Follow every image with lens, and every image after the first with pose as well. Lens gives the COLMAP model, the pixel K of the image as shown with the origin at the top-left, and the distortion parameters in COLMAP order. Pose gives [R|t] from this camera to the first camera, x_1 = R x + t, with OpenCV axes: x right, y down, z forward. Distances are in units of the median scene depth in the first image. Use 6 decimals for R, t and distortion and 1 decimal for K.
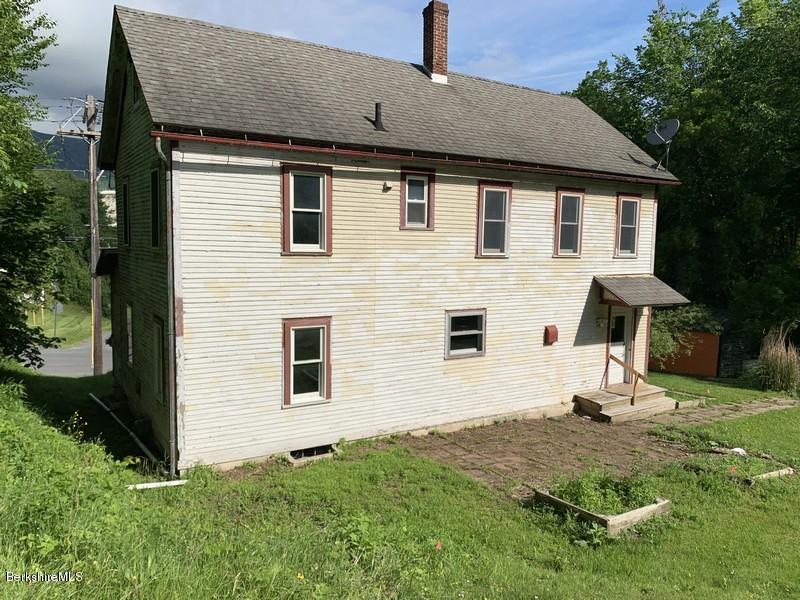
lens RADIAL K [[604.7, 0, 400.0], [0, 604.7, 300.0], [0, 0, 1]] dist [0.100226, -0.001459]
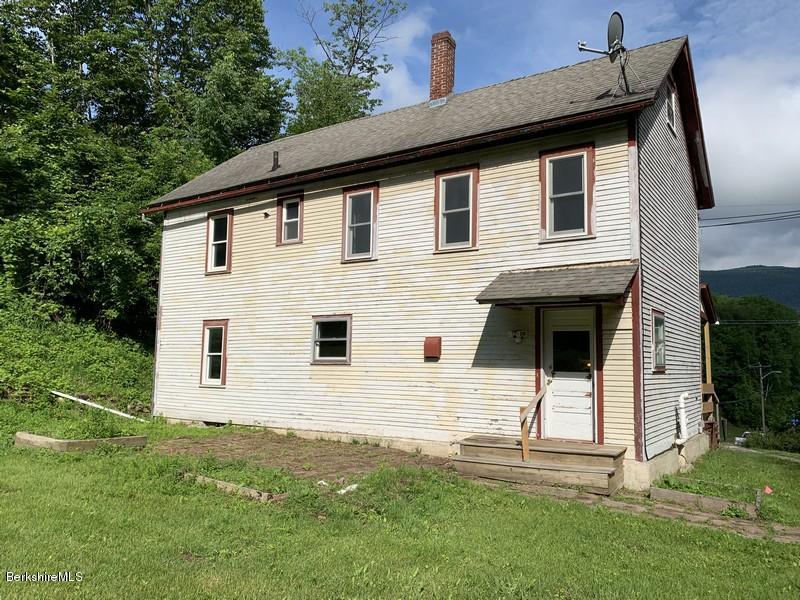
lens RADIAL K [[604.7, 0, 400.0], [0, 604.7, 300.0], [0, 0, 1]] dist [0.100226, -0.001459]
pose [[0.417893, -0.112452, -0.901510, 1.090706], [-0.099246, 0.980720, -0.168338, 0.152128], [0.903059, 0.159819, 0.398676, 0.724912]]
